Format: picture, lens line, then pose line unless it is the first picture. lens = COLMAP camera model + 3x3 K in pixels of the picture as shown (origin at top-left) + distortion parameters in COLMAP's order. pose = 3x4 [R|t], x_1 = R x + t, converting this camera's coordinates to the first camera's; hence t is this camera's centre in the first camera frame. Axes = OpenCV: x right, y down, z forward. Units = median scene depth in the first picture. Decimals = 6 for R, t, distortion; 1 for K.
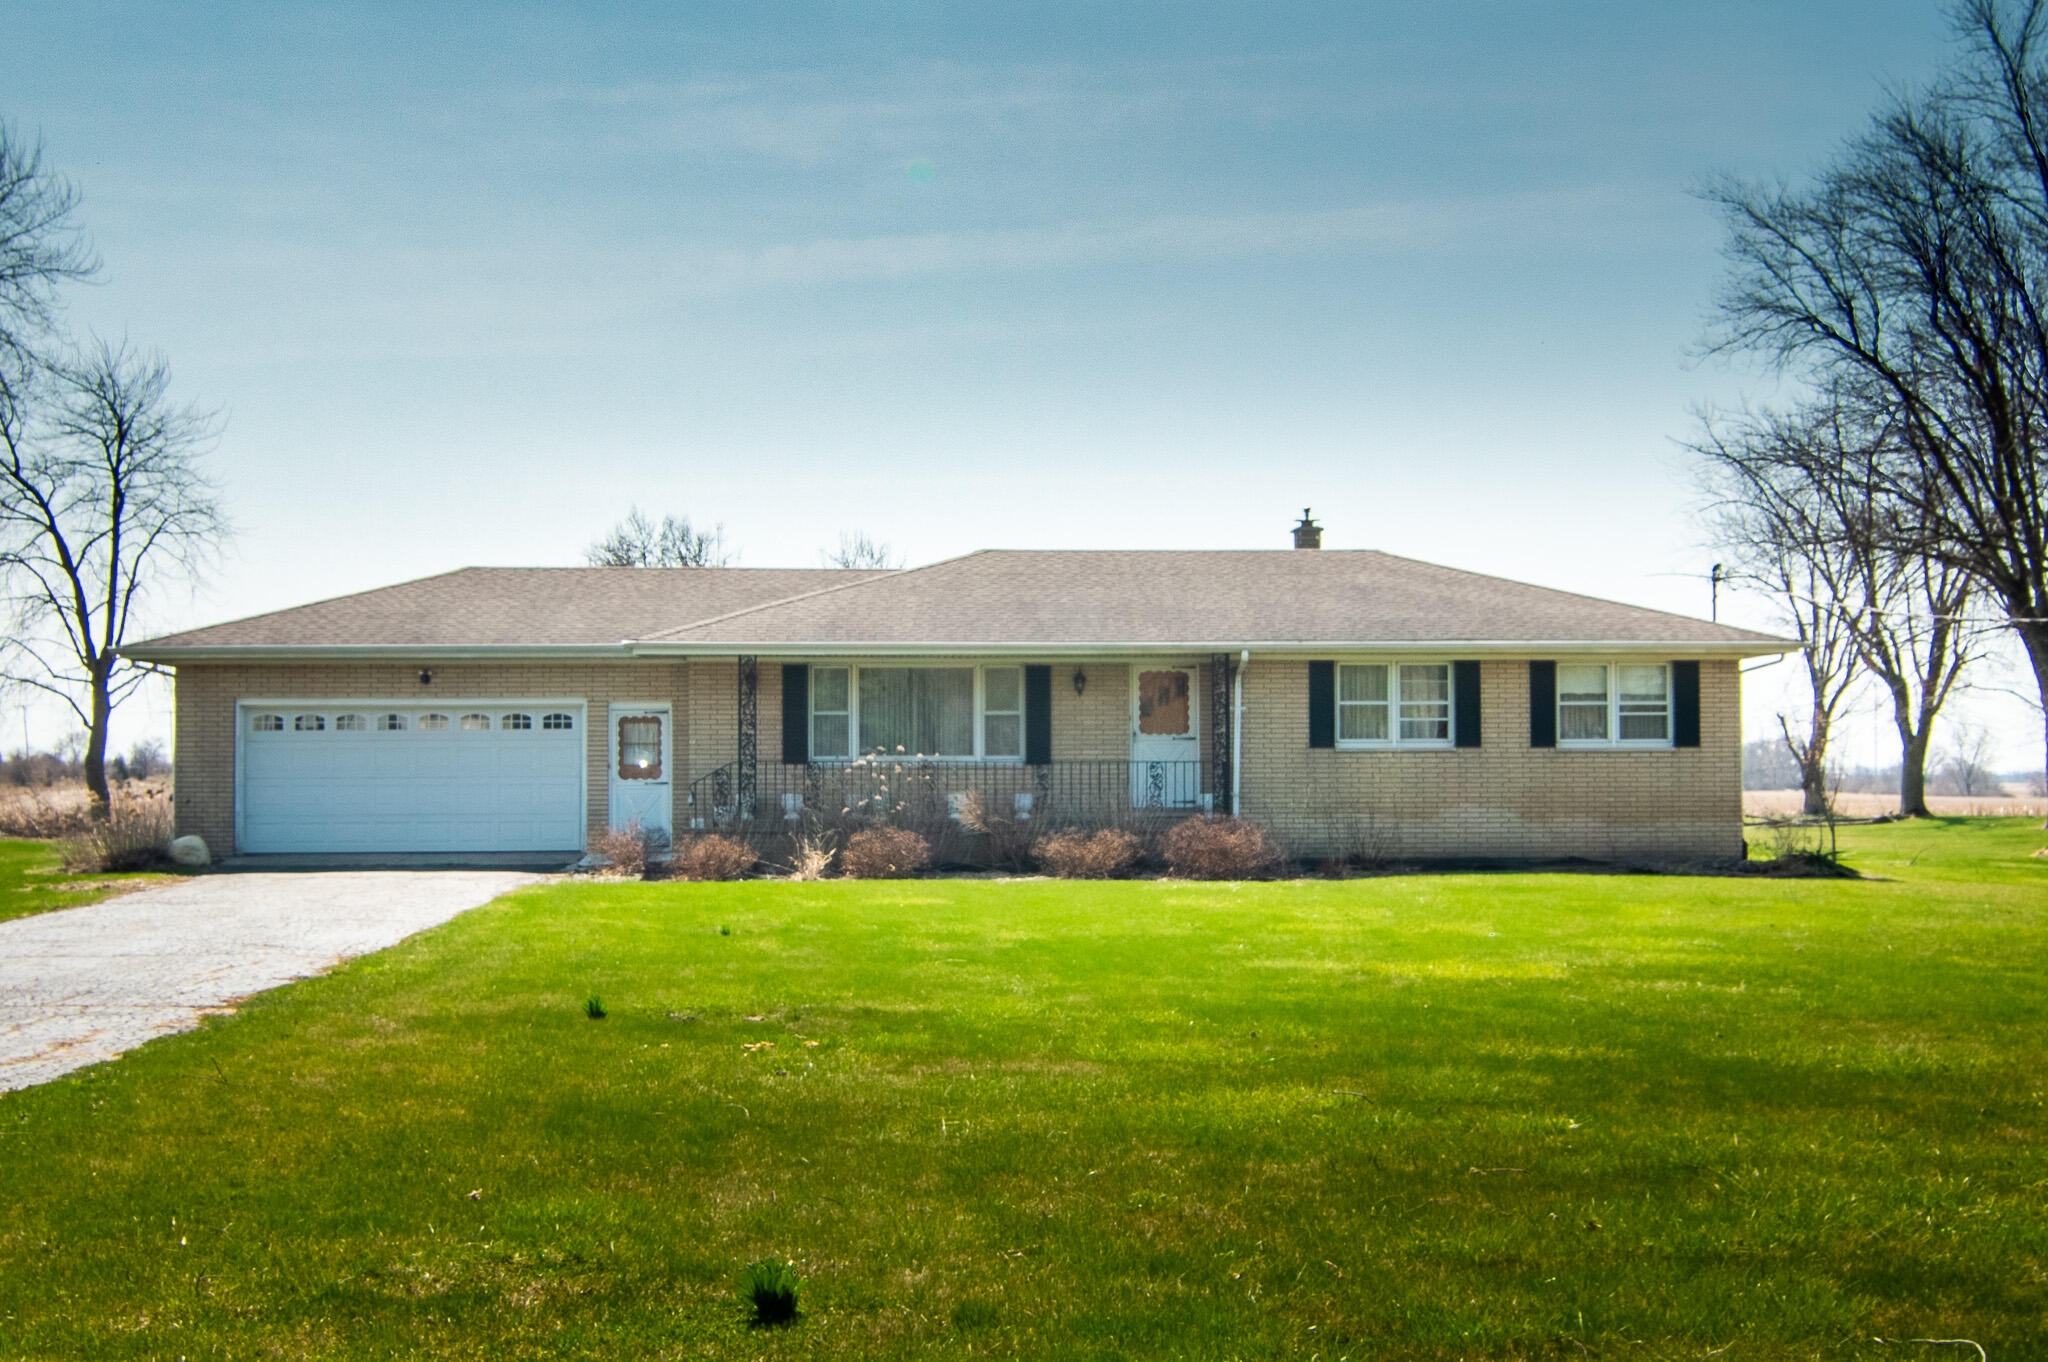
lens RADIAL K [[1245.0, 0, 986.0], [0, 1245.0, 680.2], [0, 0, 1]] dist [-0.008564, -0.000633]
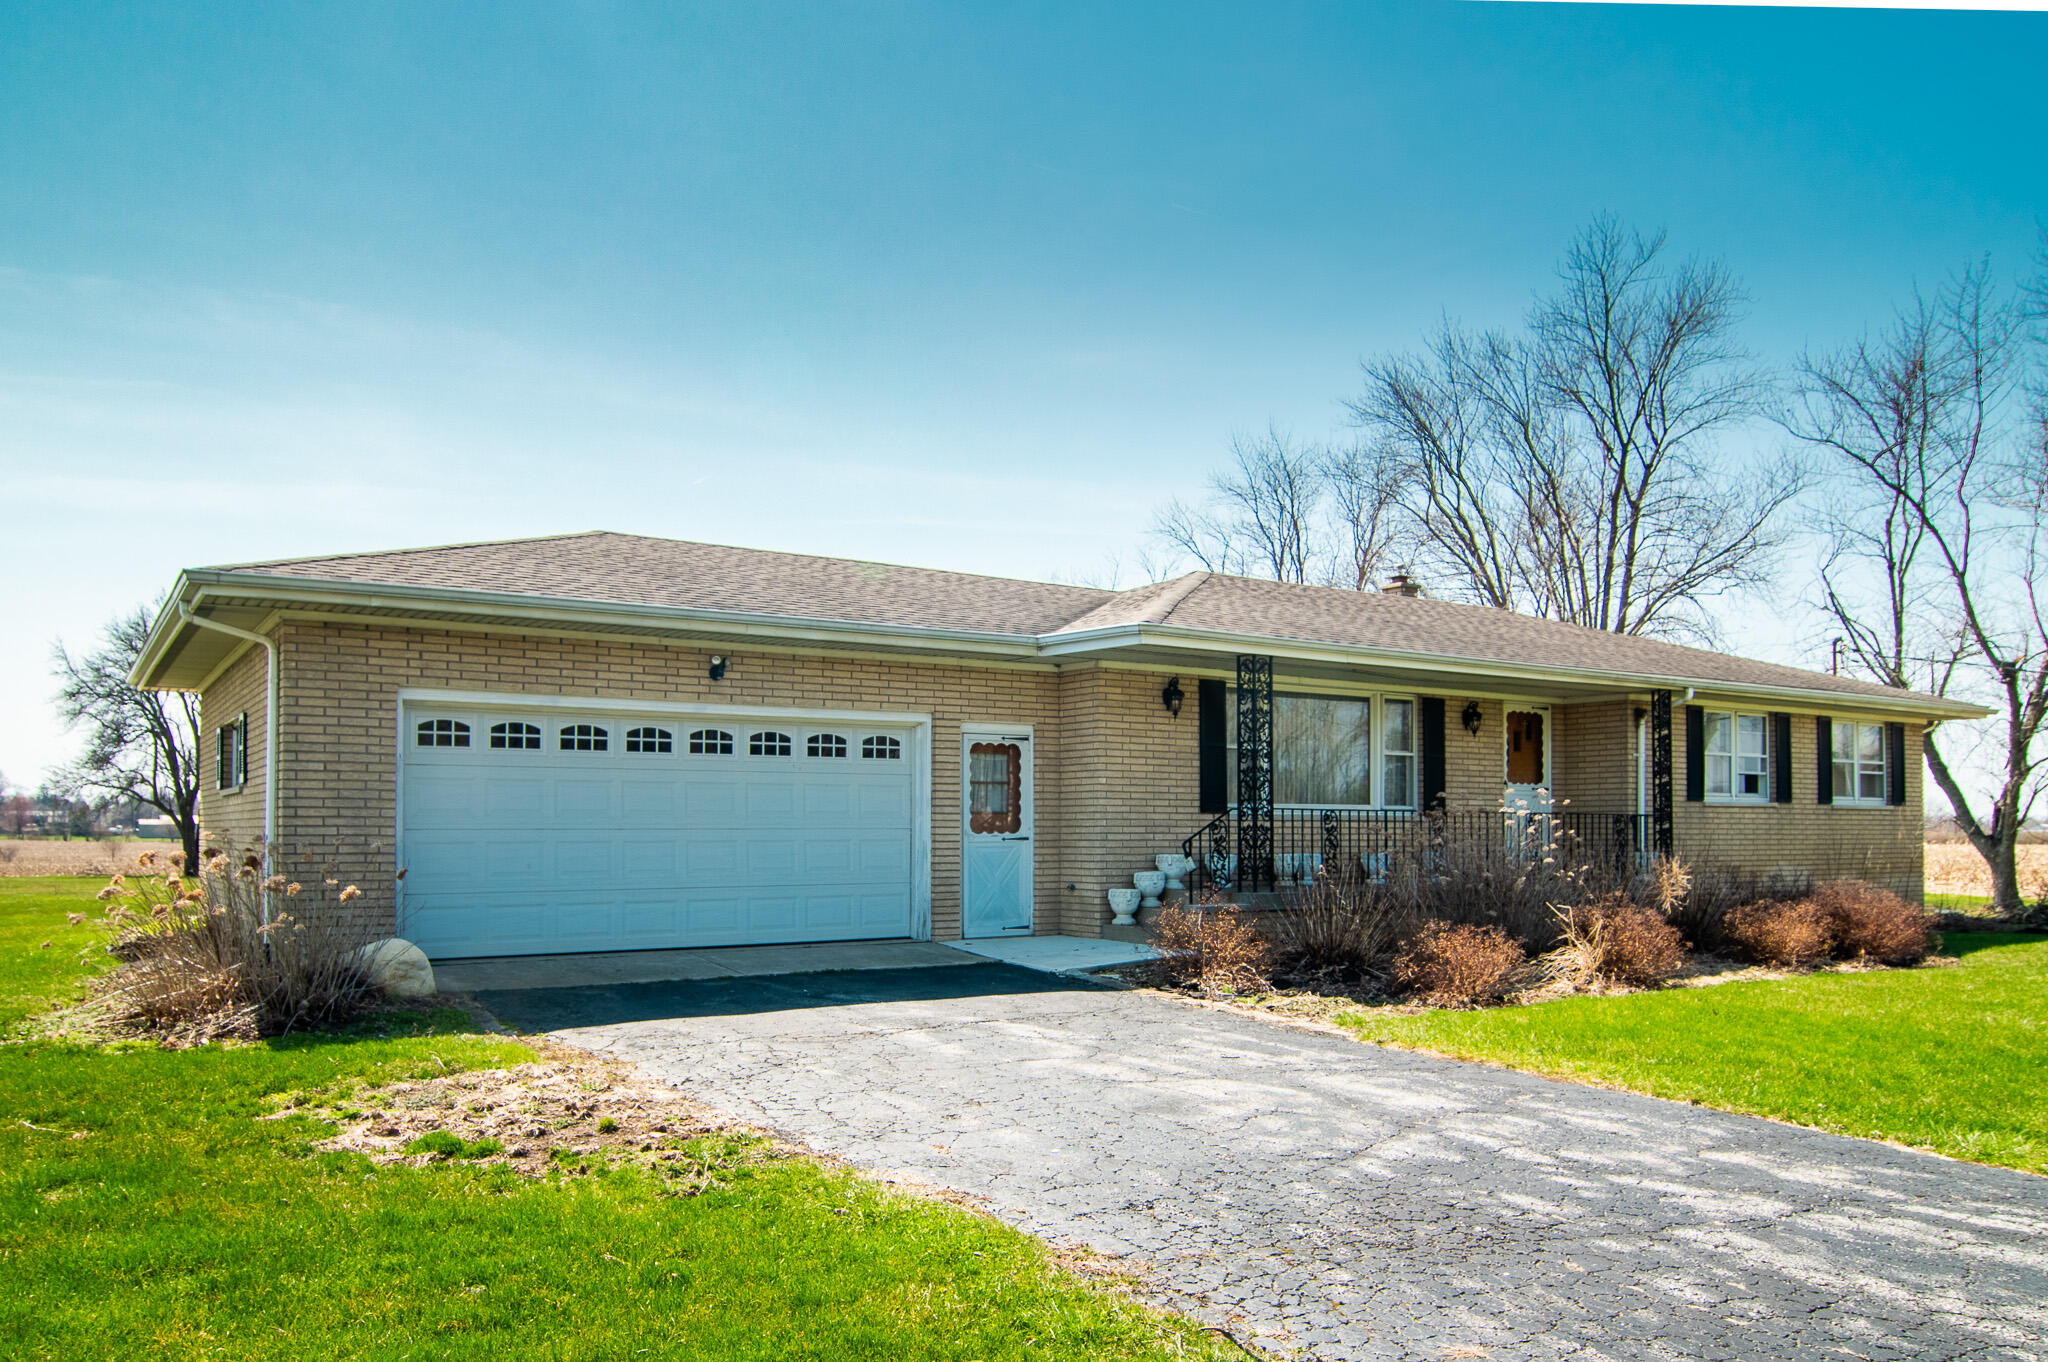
lens RADIAL K [[1245.0, 0, 986.0], [0, 1245.0, 680.2], [0, 0, 1]] dist [-0.008564, -0.000633]
pose [[0.896152, 0.055922, 0.440210, -0.599776], [-0.045891, 0.998388, -0.033408, 0.017616], [-0.441369, 0.009737, 0.897273, 0.376426]]
